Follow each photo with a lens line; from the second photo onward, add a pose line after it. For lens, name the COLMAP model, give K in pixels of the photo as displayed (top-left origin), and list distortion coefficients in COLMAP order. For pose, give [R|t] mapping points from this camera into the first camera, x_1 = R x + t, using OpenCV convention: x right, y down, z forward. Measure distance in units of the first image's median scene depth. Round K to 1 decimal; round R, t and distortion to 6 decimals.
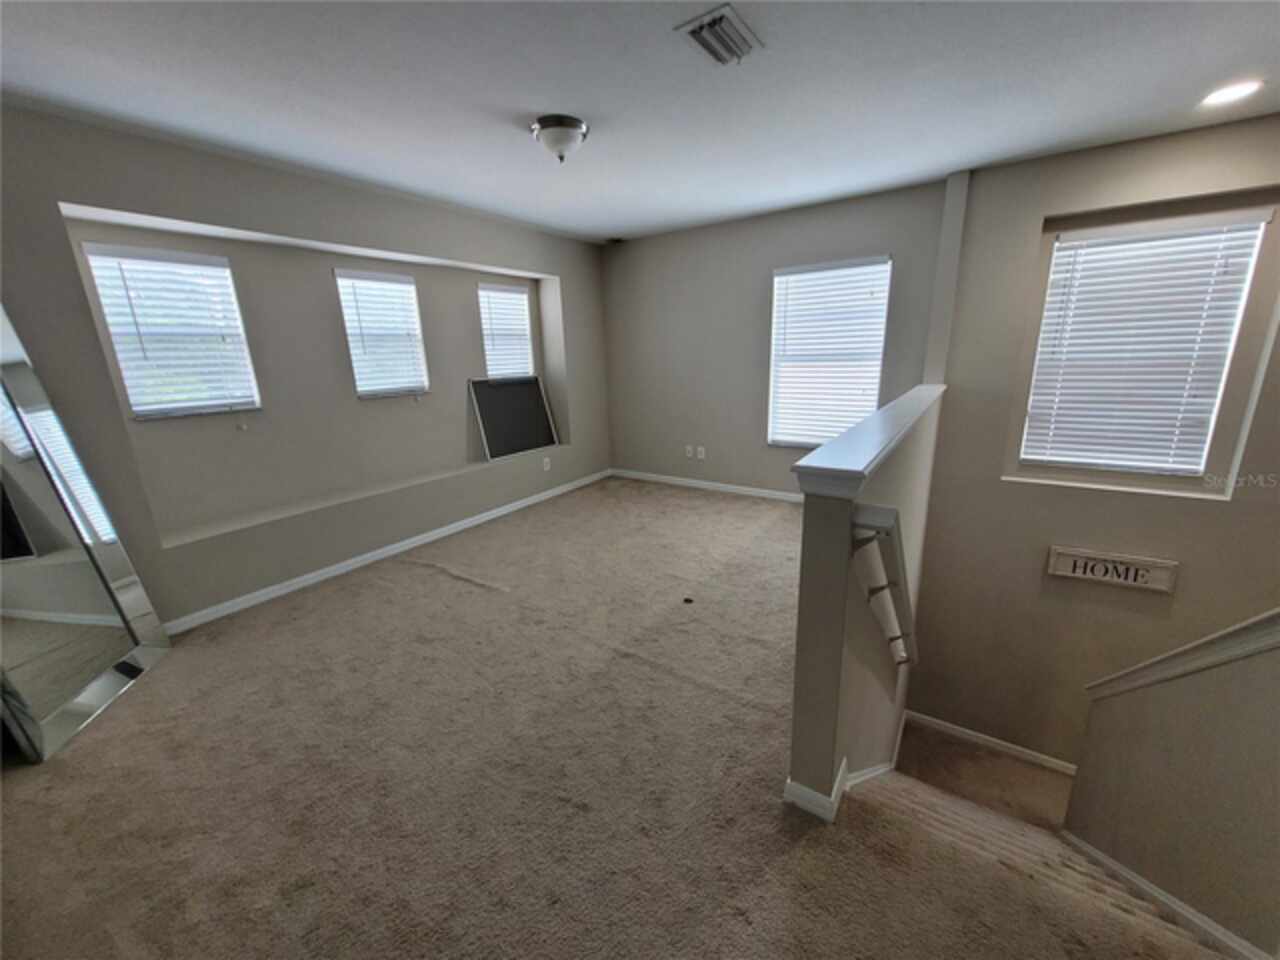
lens RADIAL K [[495.0, 0, 641.8], [0, 495.0, 479.0], [0, 0, 1]] dist [0.003384, -0.000267]
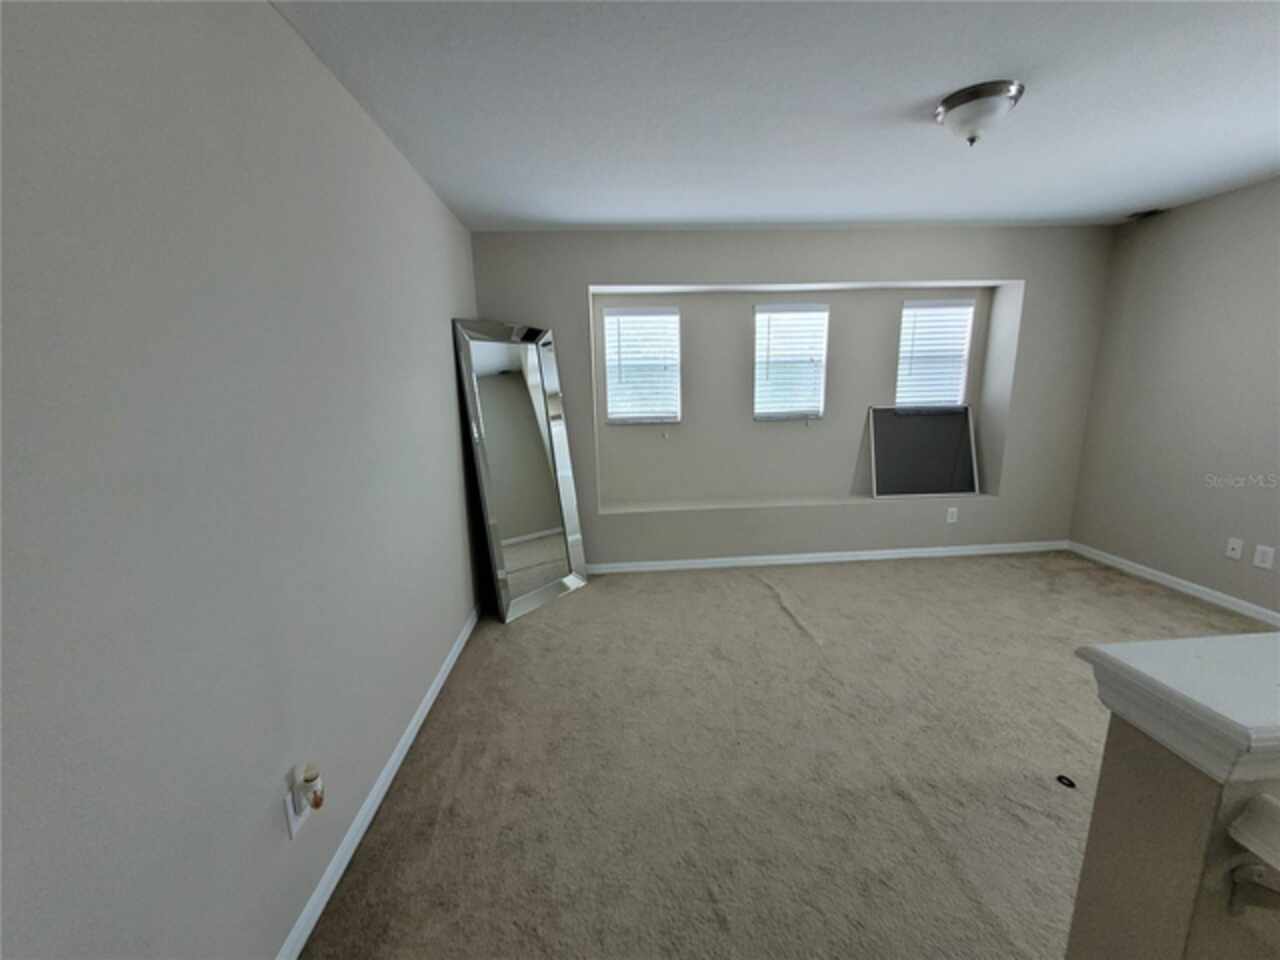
lens RADIAL K [[495.6, 0, 632.9], [0, 495.6, 481.1], [0, 0, 1]] dist [0.007913, -0.000506]
pose [[0.619006, 0.174582, -0.765737, 0.141856], [-0.193980, 0.978760, 0.066340, -0.052492], [0.761054, 0.107473, 0.639723, 0.108937]]
